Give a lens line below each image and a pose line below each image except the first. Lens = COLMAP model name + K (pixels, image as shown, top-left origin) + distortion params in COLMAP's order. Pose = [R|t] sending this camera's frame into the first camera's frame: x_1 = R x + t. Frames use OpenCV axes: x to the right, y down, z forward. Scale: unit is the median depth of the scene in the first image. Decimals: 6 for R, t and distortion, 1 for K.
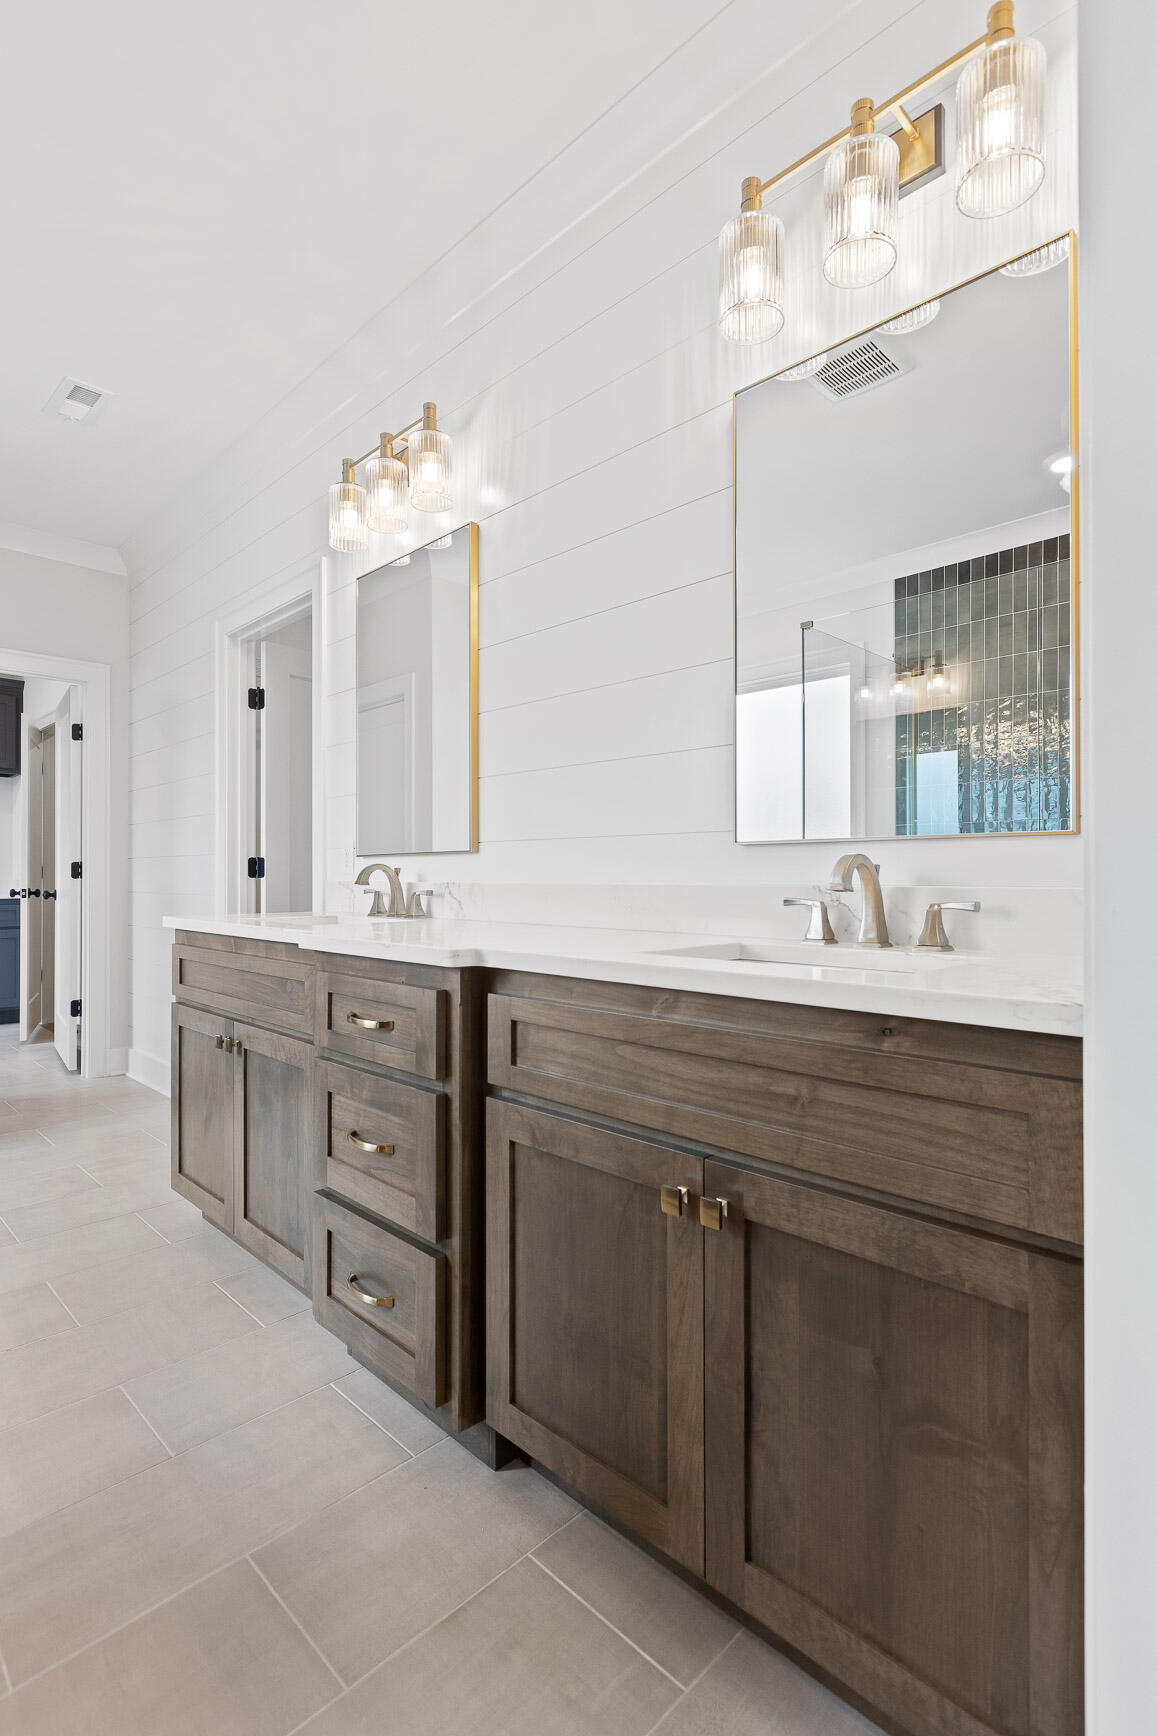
lens RADIAL K [[855.8, 0, 589.4], [0, 855.8, 876.2], [0, 0, 1]] dist [-0.002570, 0.001027]
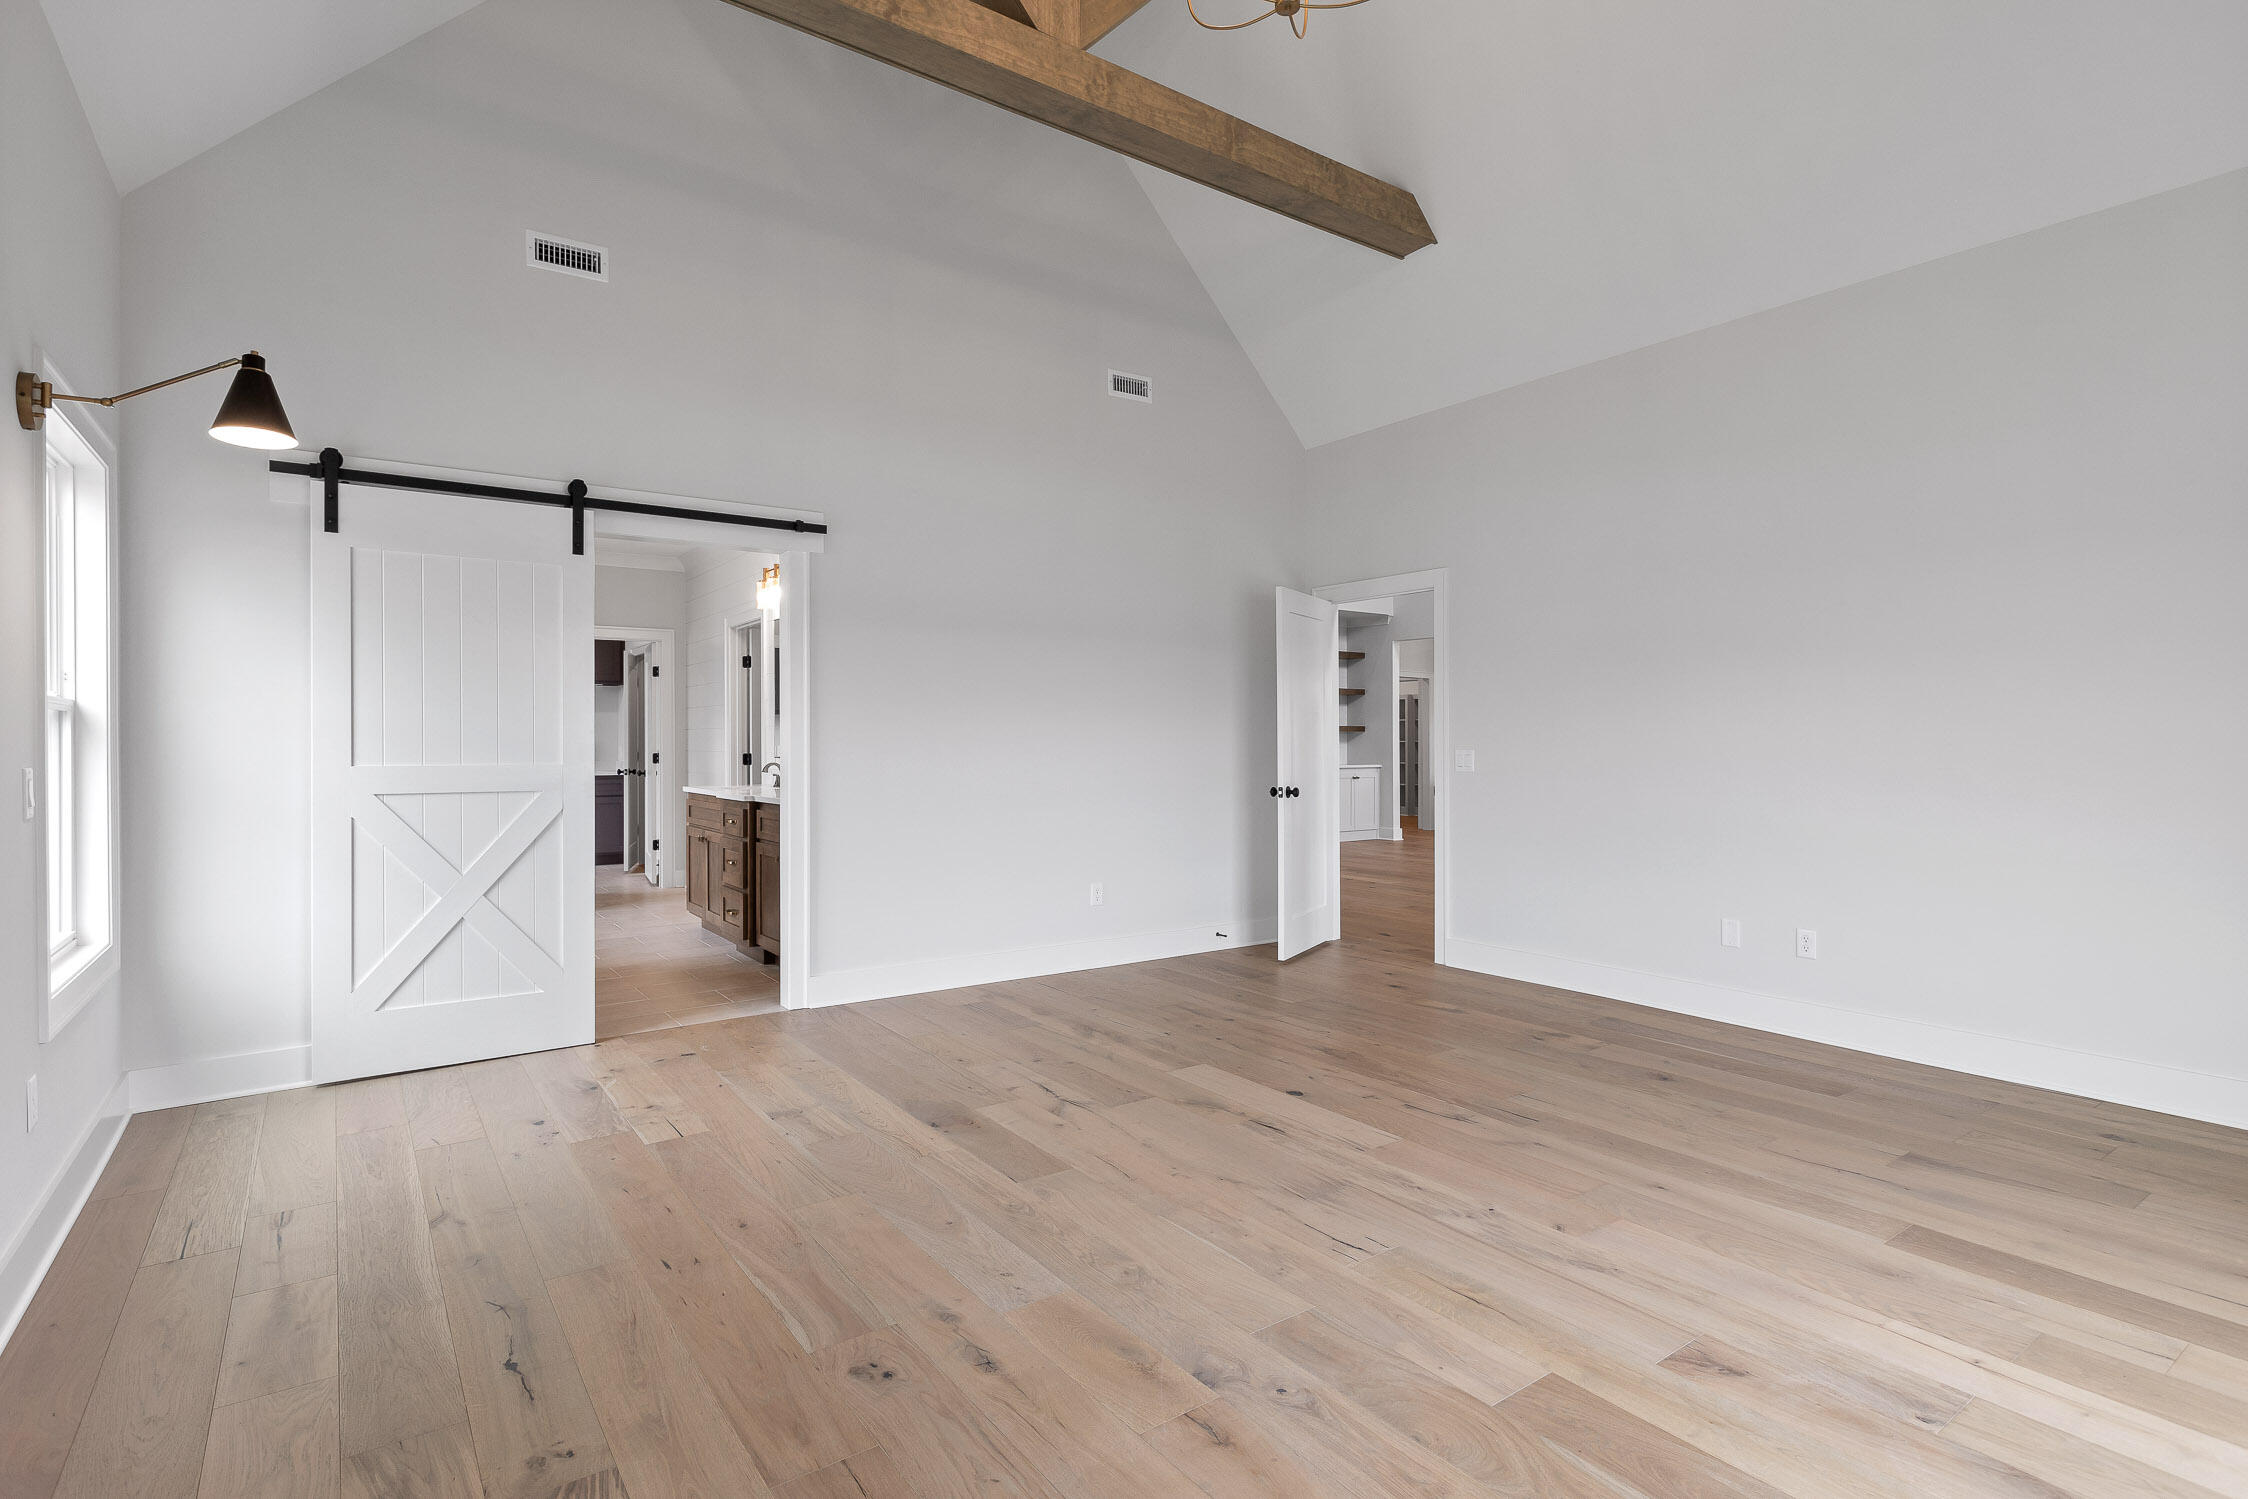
lens RADIAL K [[1108.2, 0, 1108.8], [0, 1108.2, 749.1], [0, 0, 1]] dist [-0.002570, 0.001027]
pose [[0.985013, -0.000765, -0.172478, 1.613519], [0.001833, 0.999980, 0.006036, -0.097042], [0.172470, -0.006262, 0.984995, -2.435610]]
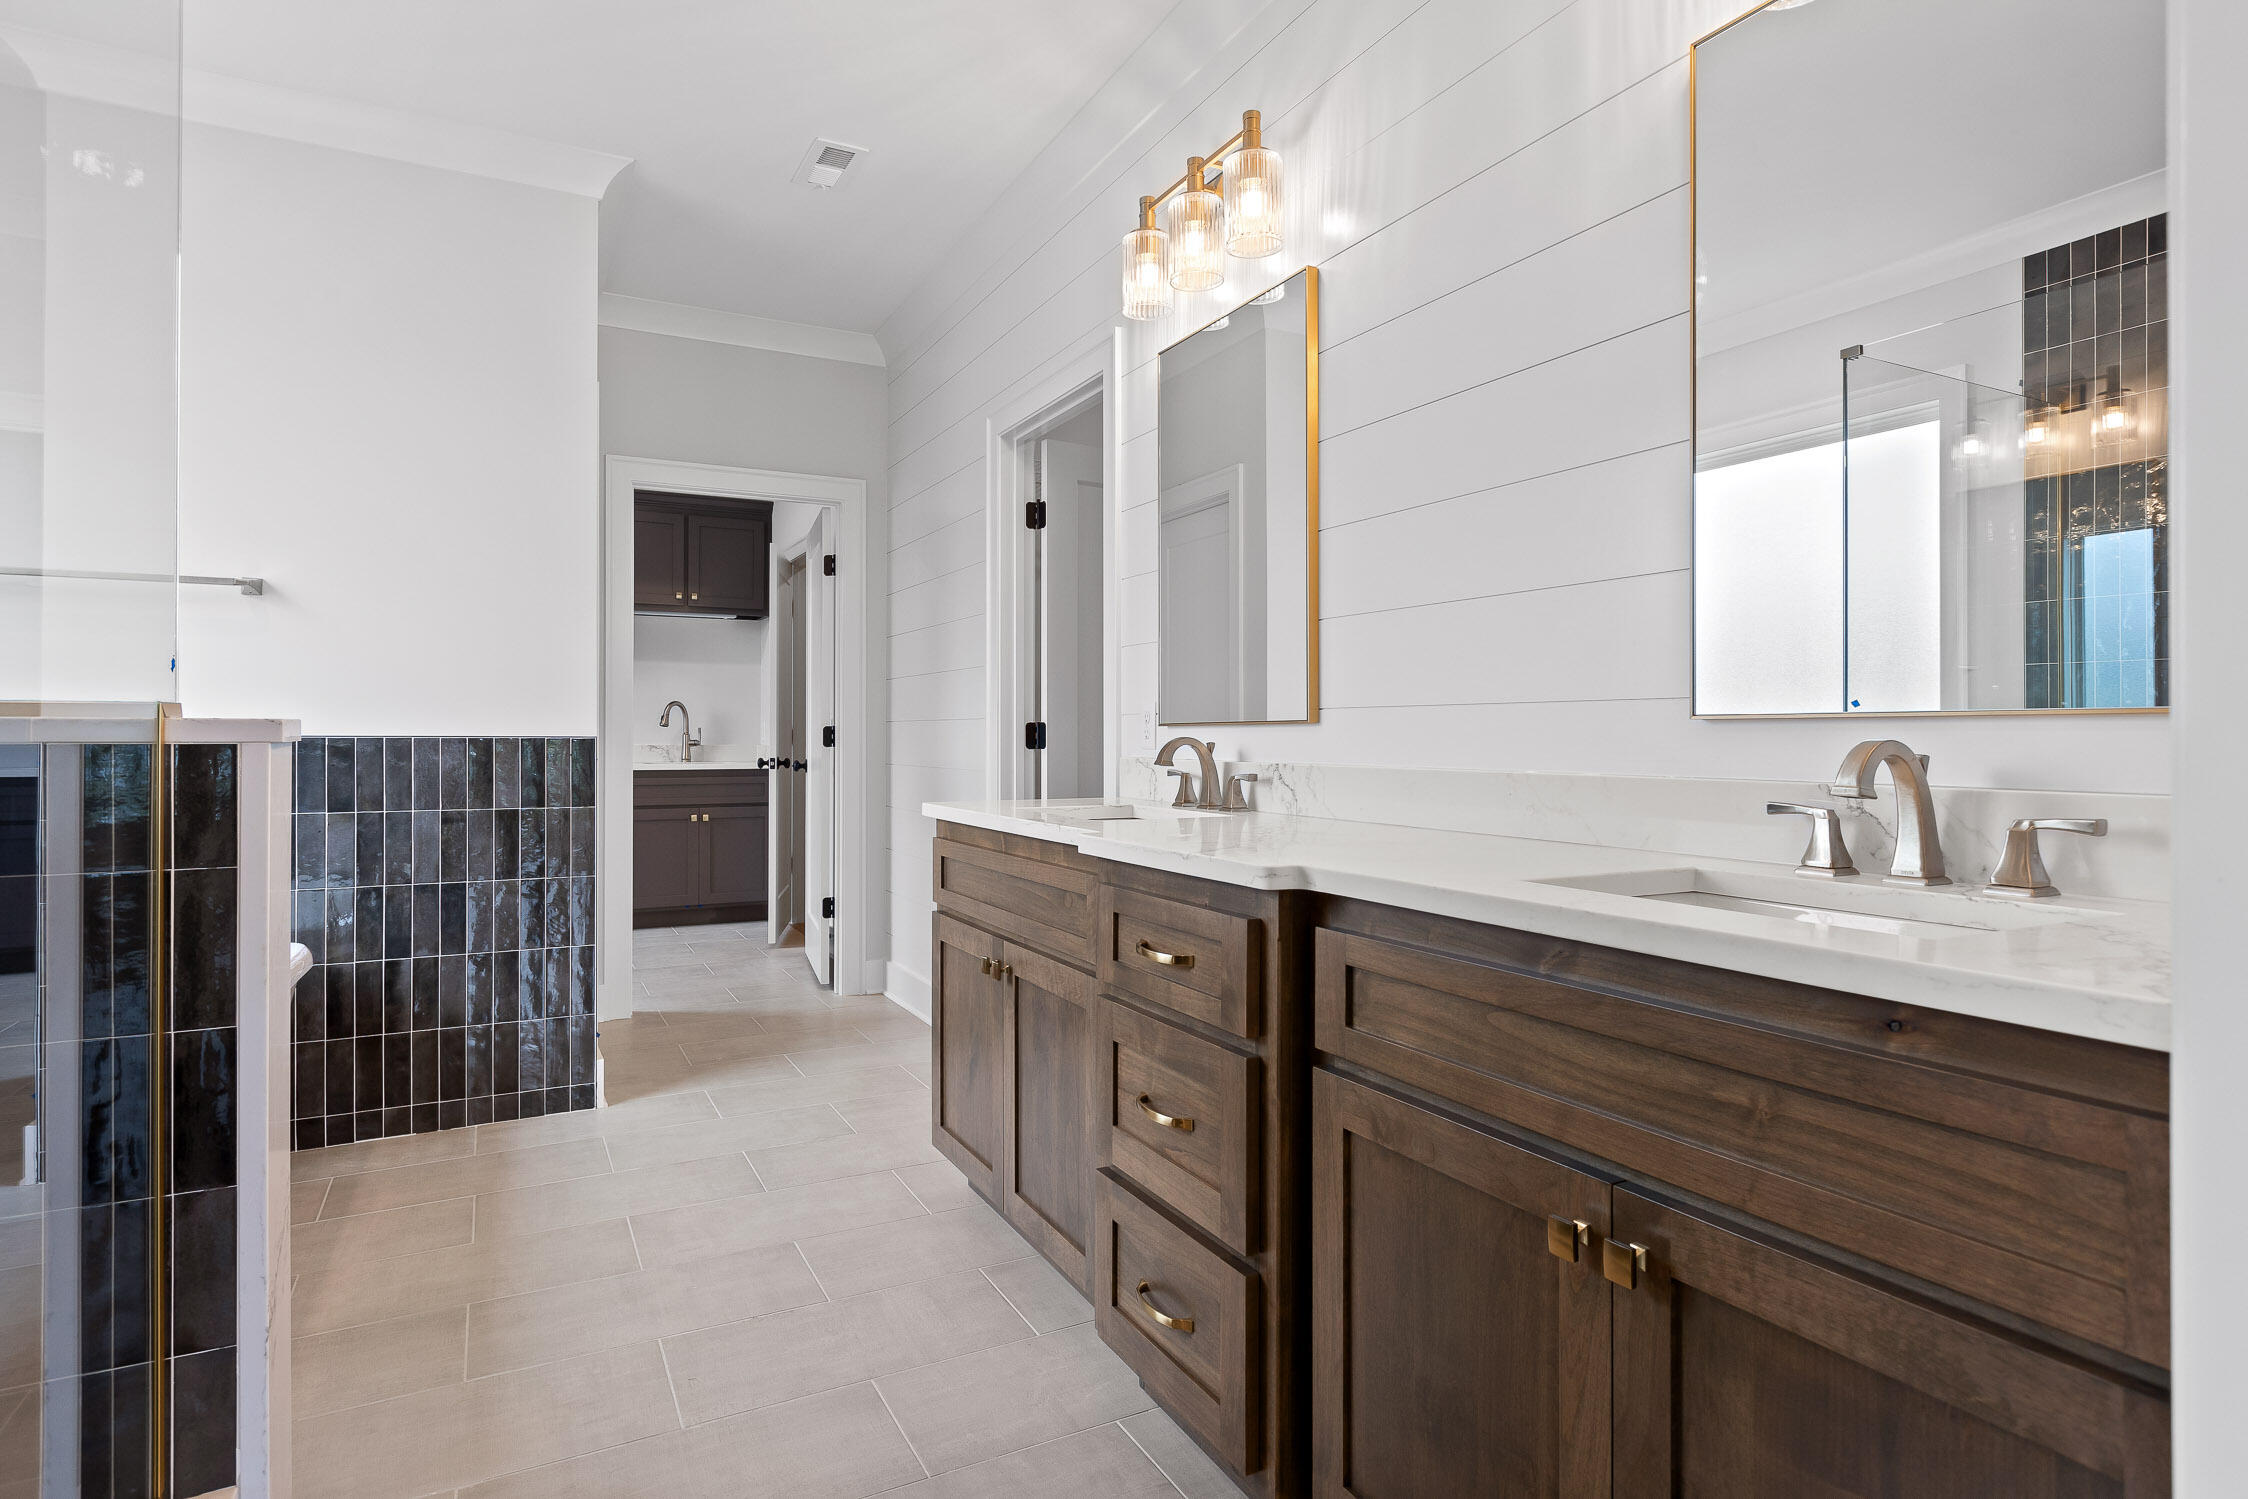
lens RADIAL K [[1227.0, 0, 1120.5], [0, 1227.0, 739.7], [0, 0, 1]] dist [0.000754, -0.003209]
pose [[0.952821, 0.002527, -0.303522, 0.035617], [-0.001519, 0.999993, 0.003557, -0.023902], [0.303529, -0.002928, 0.952818, -0.050597]]
